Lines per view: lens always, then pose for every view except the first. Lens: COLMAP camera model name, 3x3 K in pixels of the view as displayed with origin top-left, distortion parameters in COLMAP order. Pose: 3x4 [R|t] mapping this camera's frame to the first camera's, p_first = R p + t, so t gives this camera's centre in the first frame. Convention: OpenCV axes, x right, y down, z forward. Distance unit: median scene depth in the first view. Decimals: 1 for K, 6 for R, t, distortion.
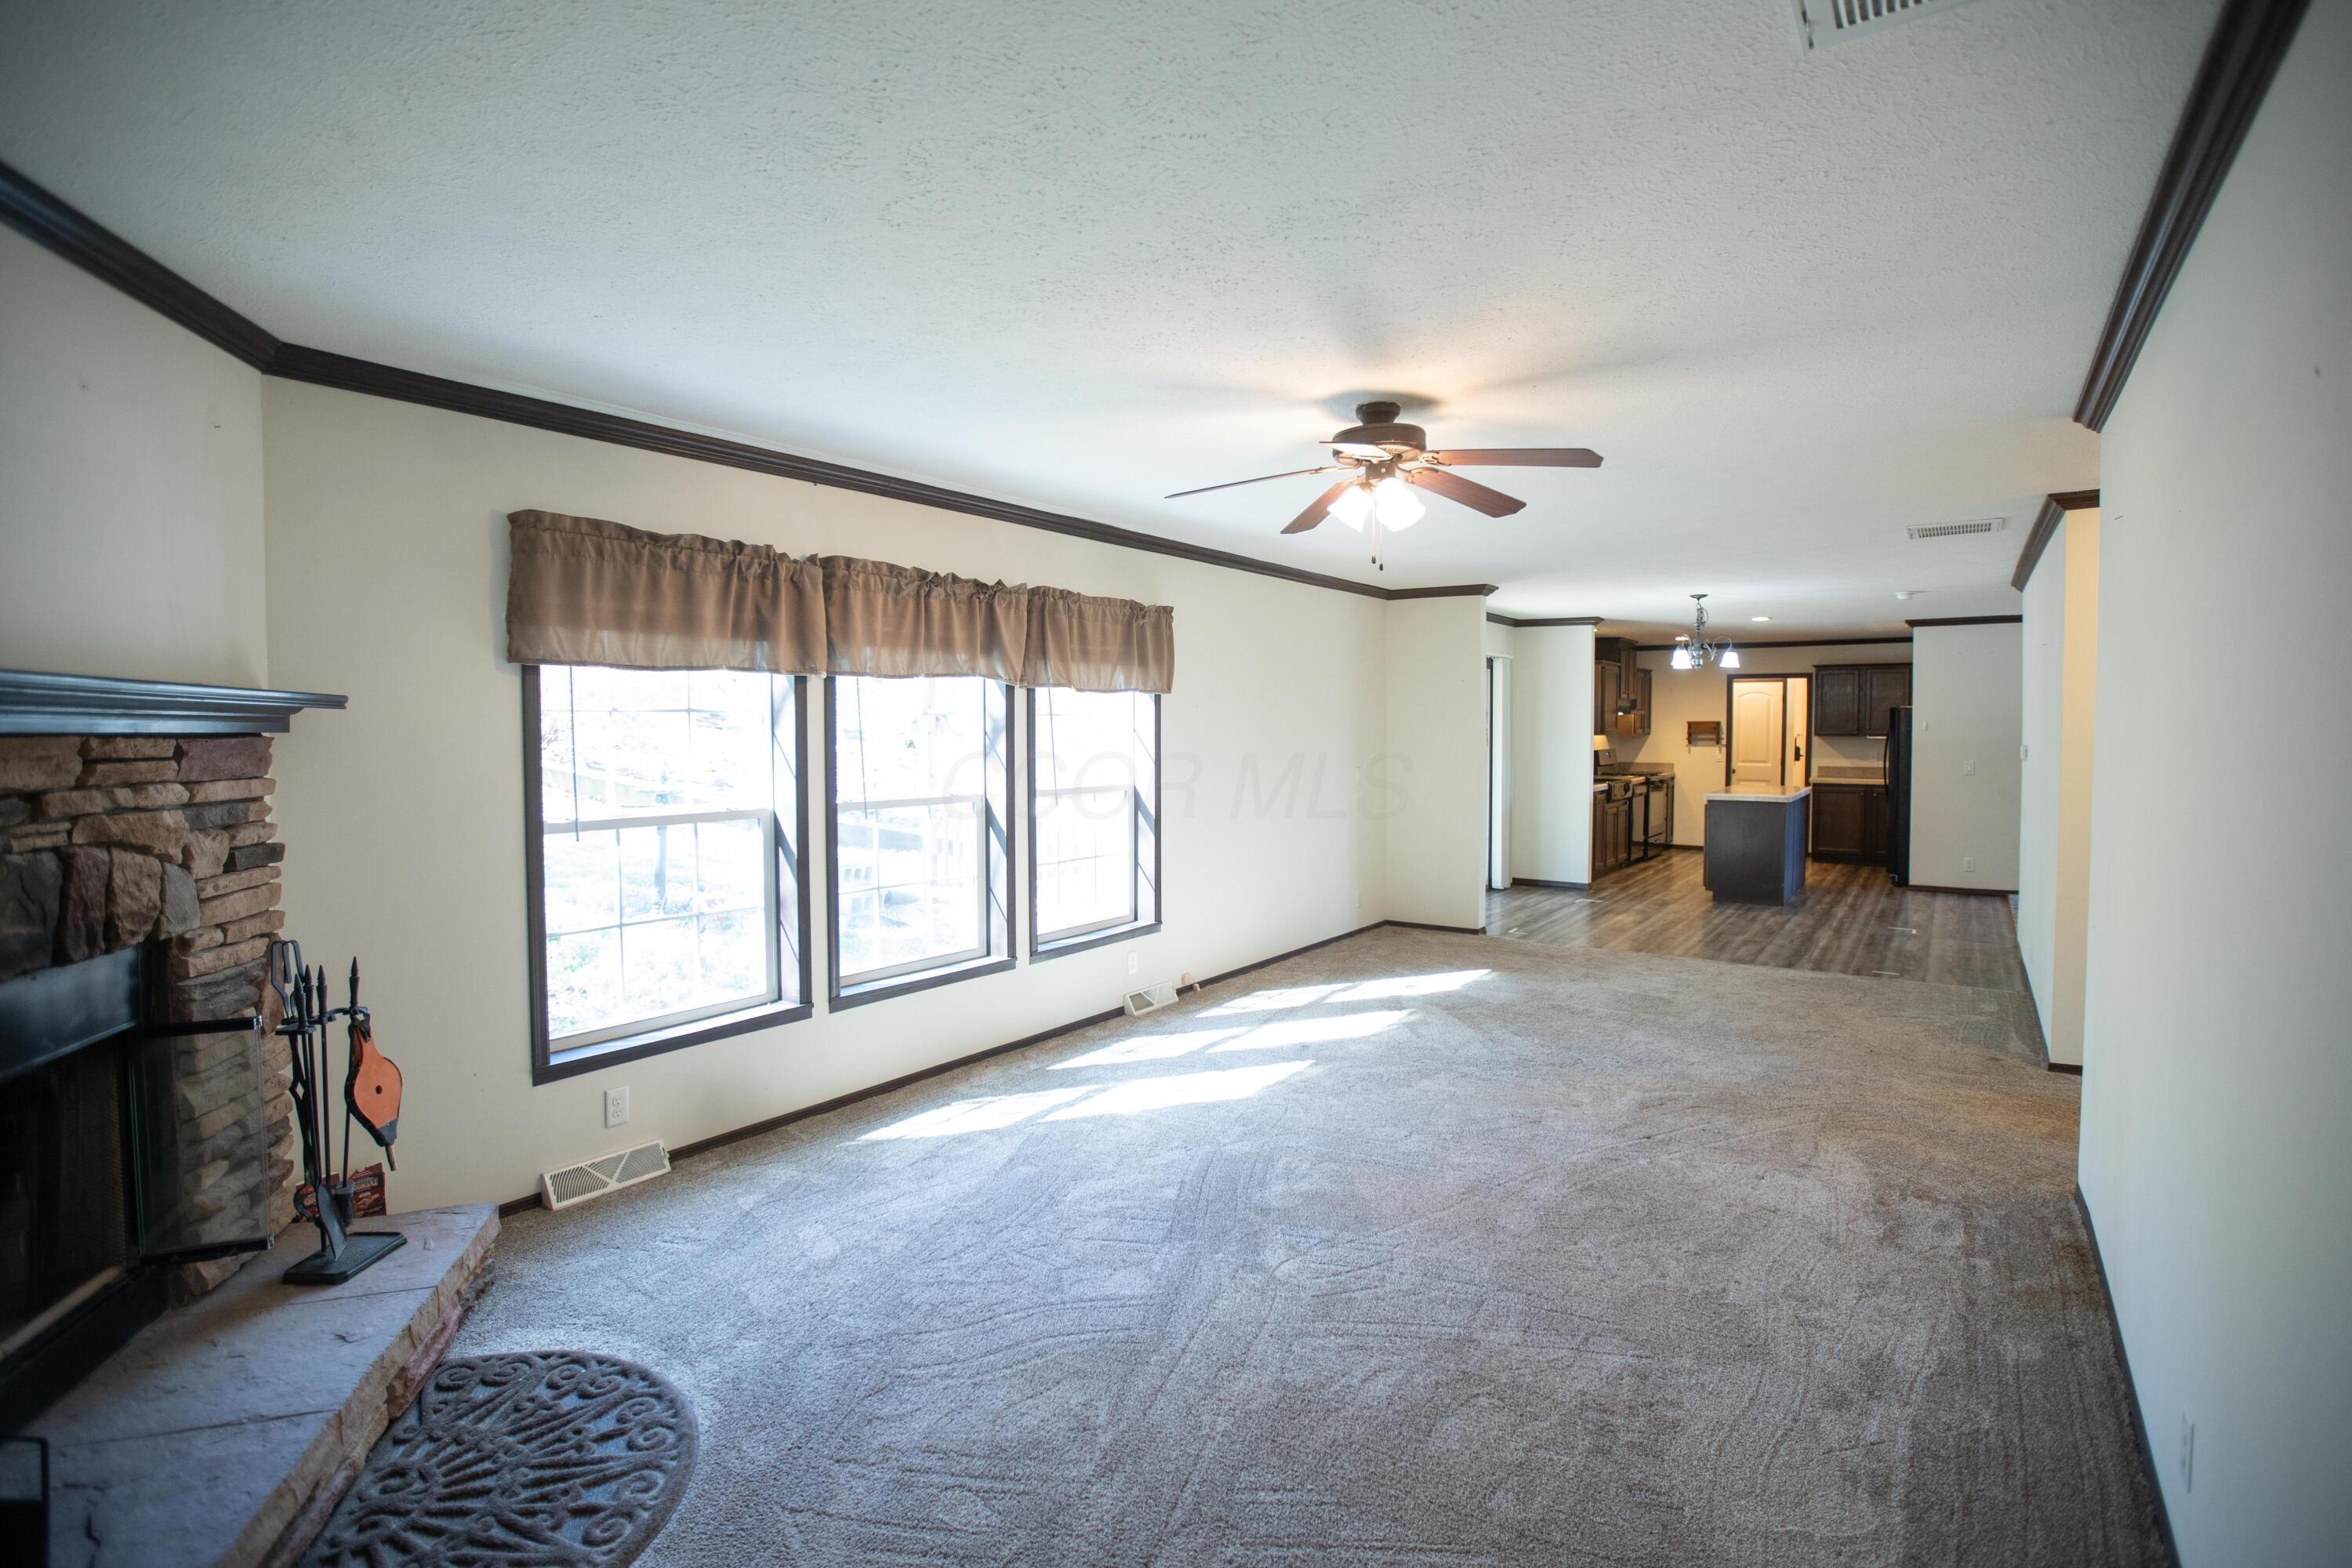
lens RADIAL K [[1097.7, 0, 1176.0], [0, 1097.7, 784.0], [0, 0, 1]] dist [-0.044751, 0.000585]
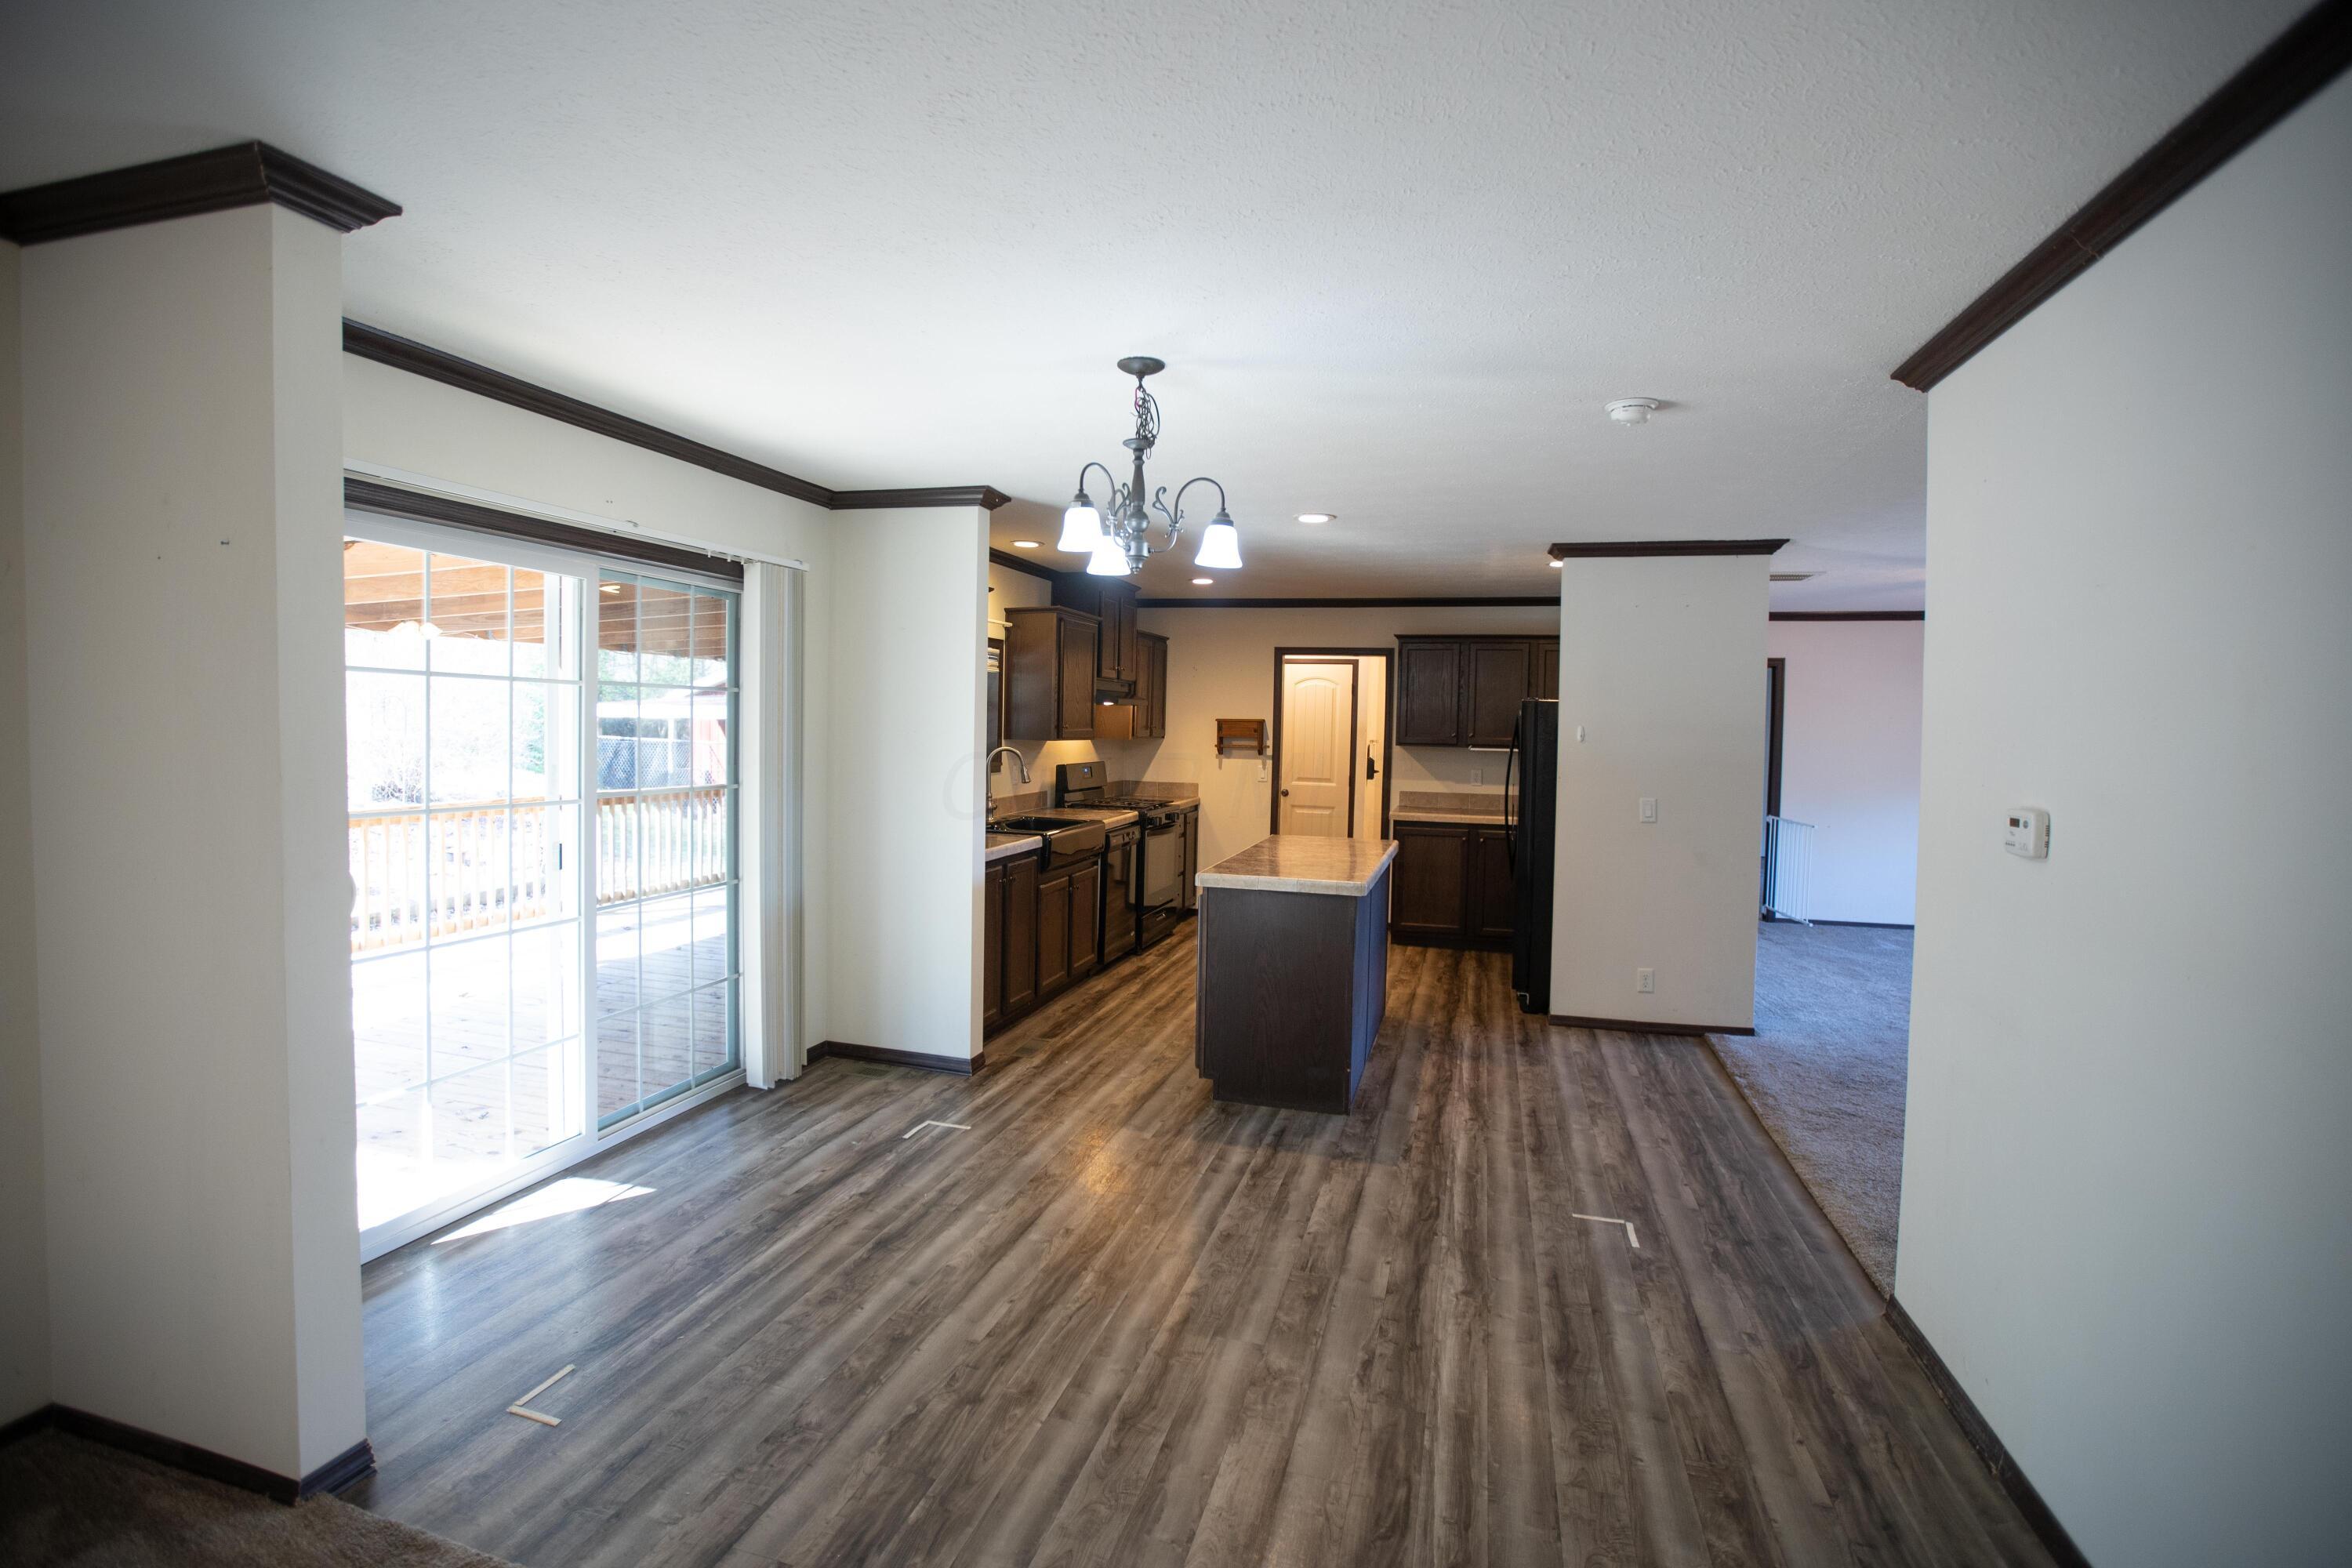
lens RADIAL K [[1081.7, 0, 1174.7], [0, 1081.7, 774.8], [0, 0, 1]] dist [-0.046829, 0.014065]
pose [[0.940510, 0.005976, 0.339713, 0.249571], [-0.005691, 0.999982, -0.001835, -0.025141], [-0.339718, -0.000207, 0.940527, 0.442271]]
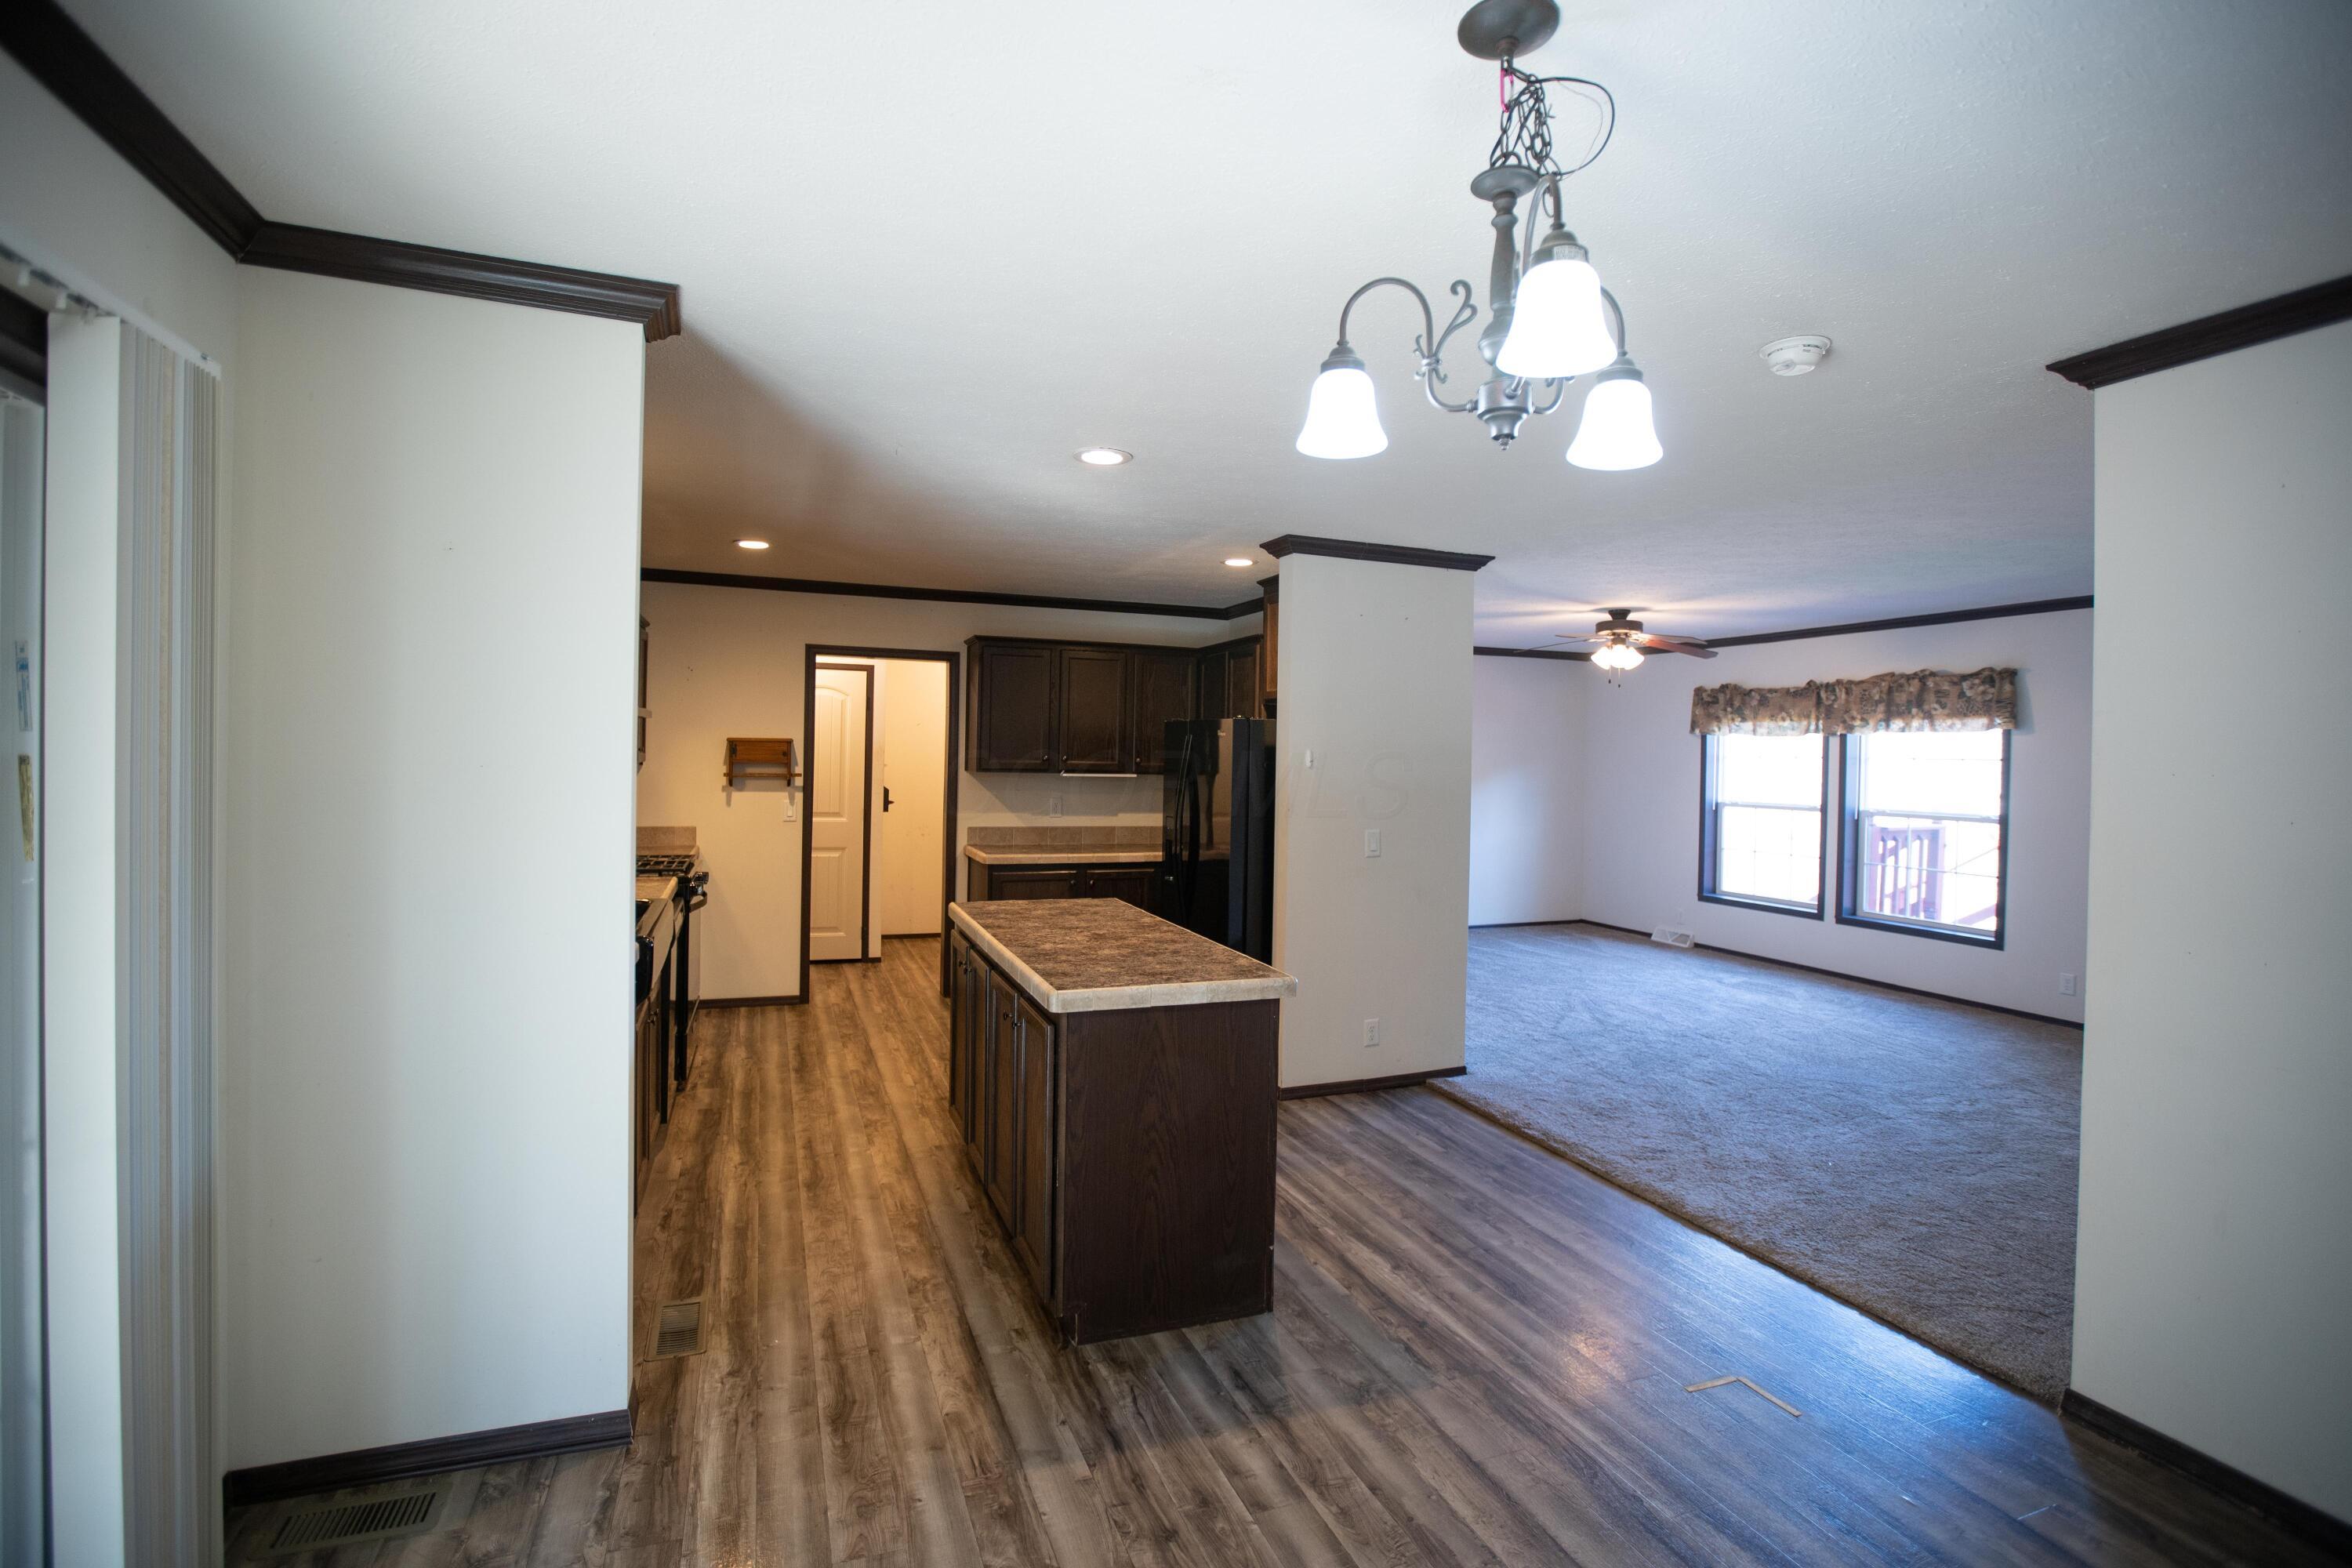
lens RADIAL K [[1077.2, 0, 1160.1], [0, 1077.2, 774.9], [0, 0, 1]] dist [-0.012425, 0.000968]
pose [[0.556916, -0.000346, 0.830568, 0.205169], [0.019606, 0.999727, -0.012730, -0.034569], [-0.830337, 0.023374, 0.556771, 0.634910]]
